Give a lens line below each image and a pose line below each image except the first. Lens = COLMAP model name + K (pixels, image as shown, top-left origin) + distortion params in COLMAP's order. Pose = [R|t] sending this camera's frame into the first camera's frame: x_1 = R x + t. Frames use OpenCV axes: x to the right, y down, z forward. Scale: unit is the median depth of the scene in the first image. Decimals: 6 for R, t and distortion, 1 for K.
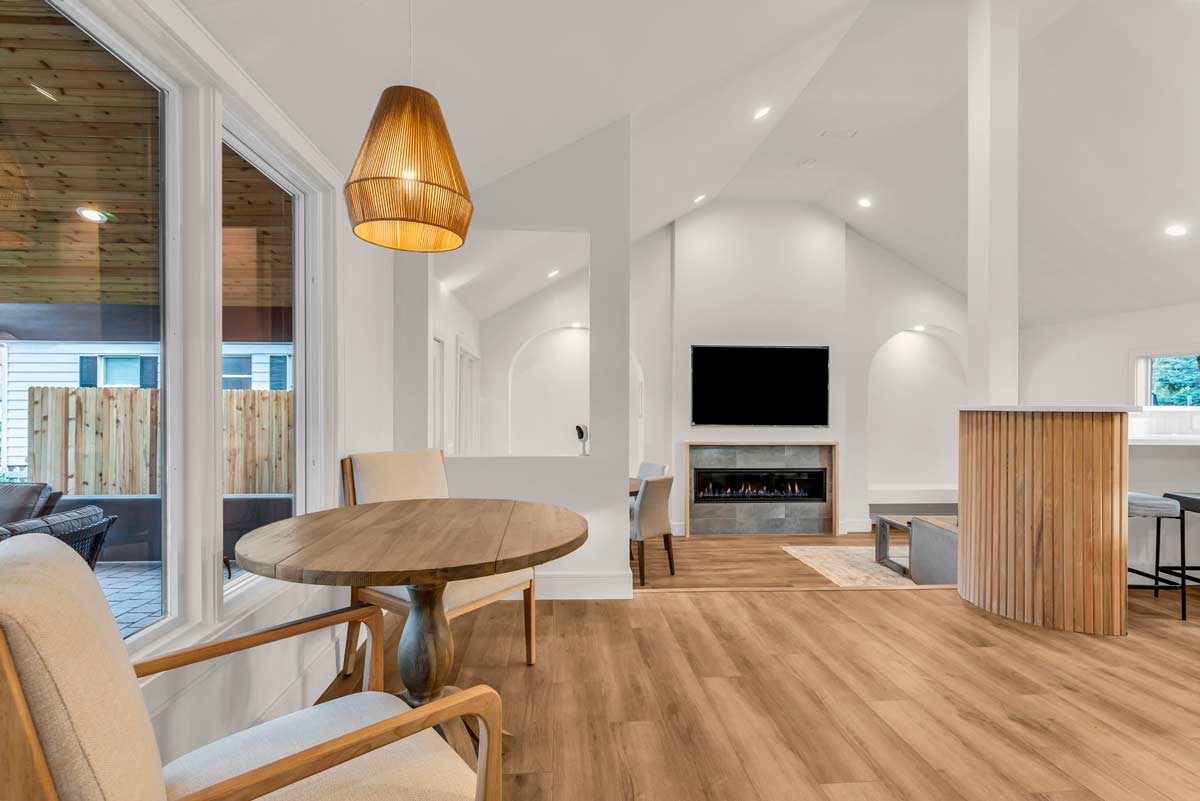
lens RADIAL K [[553.3, 0, 600.0], [0, 553.3, 400.5], [0, 0, 1]] dist [0.000425, -0.000340]
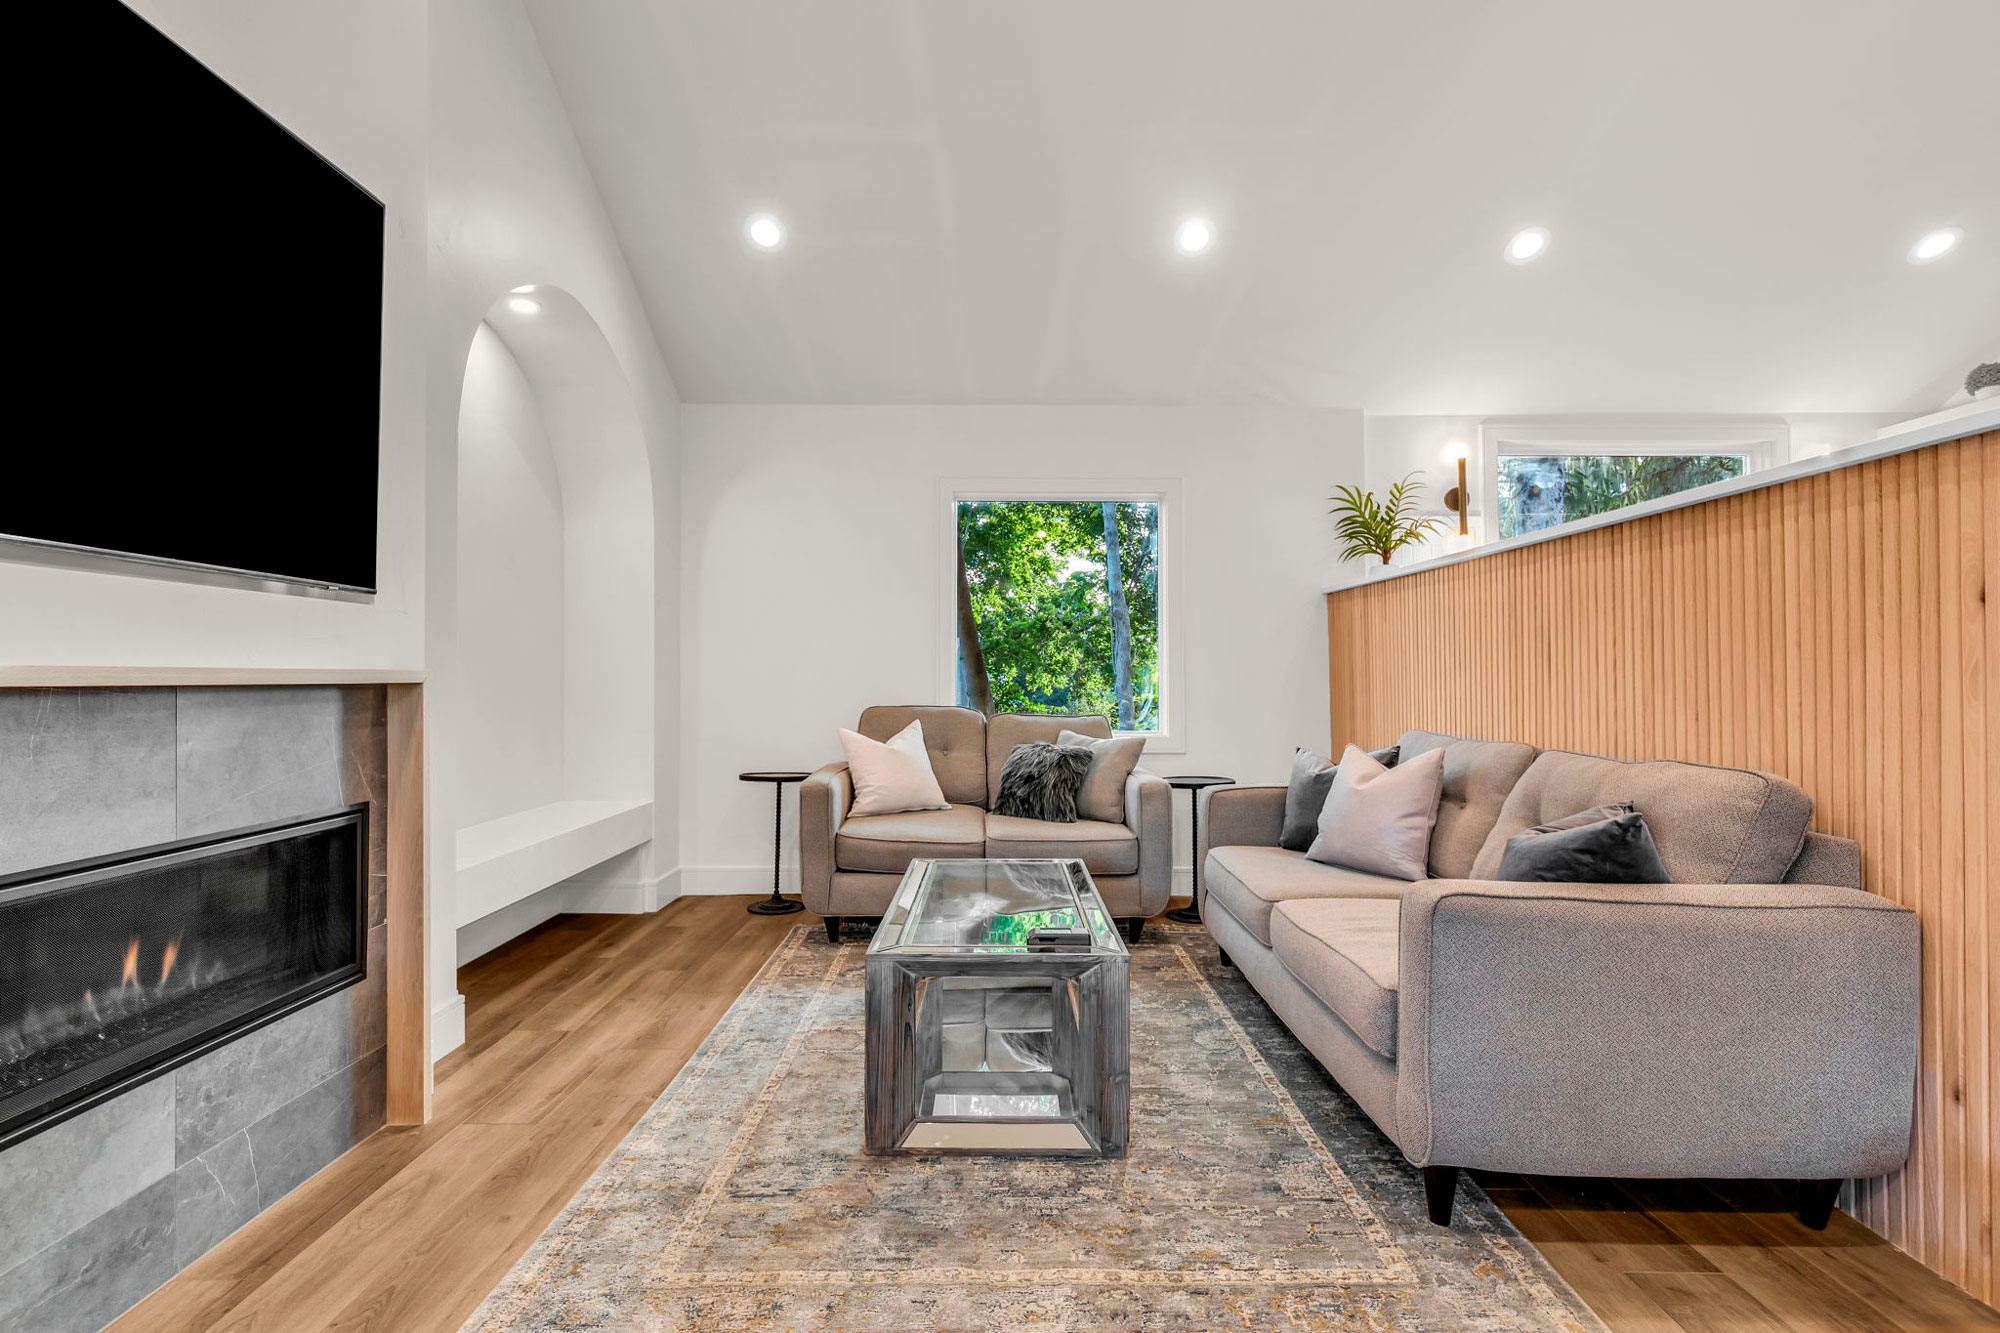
lens RADIAL K [[938.8, 0, 996.5], [0, 938.8, 667.2], [0, 0, 1]] dist [0.000553, -0.000003]
pose [[0.073368, 0.010211, 0.997253, 0.091847], [-0.000156, 0.999948, -0.010227, 0.077162], [-0.997305, 0.000594, 0.073366, 0.756379]]
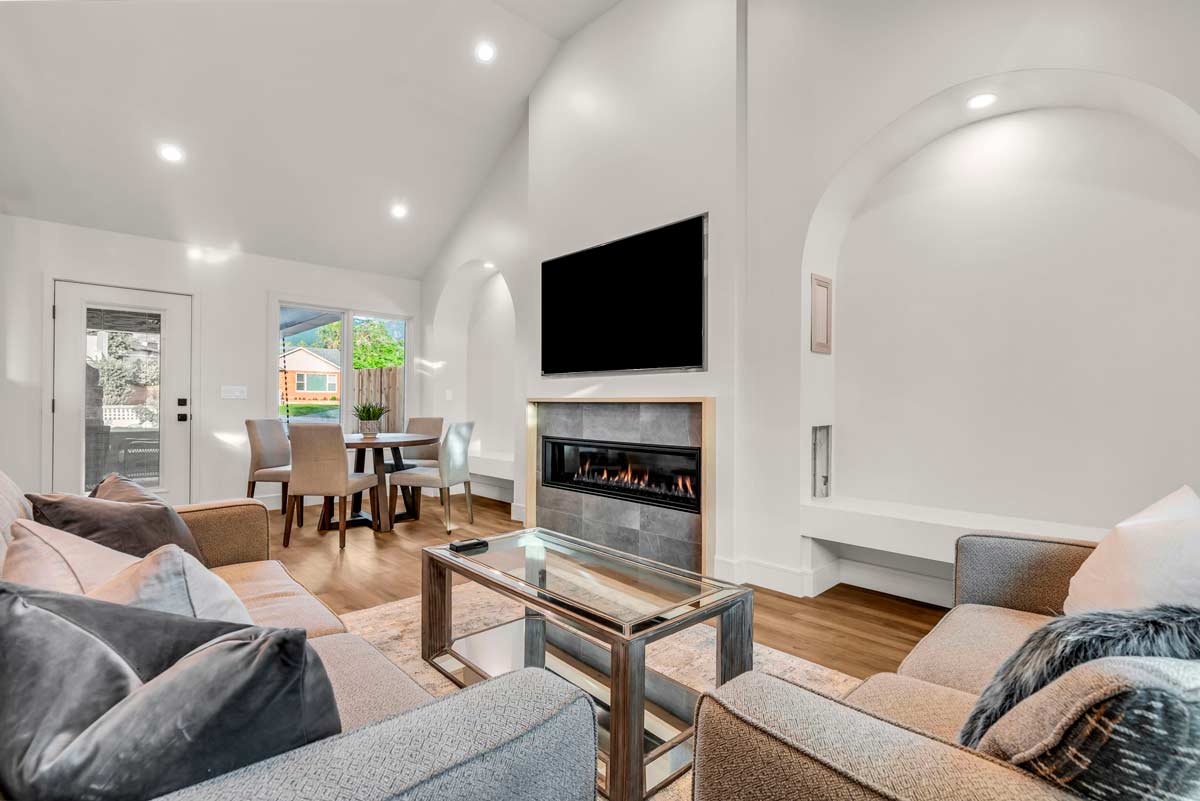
lens RADIAL K [[563.3, 0, 597.9], [0, 563.3, 400.9], [0, 0, 1]] dist [0.000553, -0.000003]
pose [[0.614154, -0.008684, -0.789138, 0.770964], [0.000307, 0.999942, -0.010765, 0.084421], [0.789186, 0.006369, 0.614121, 0.605153]]
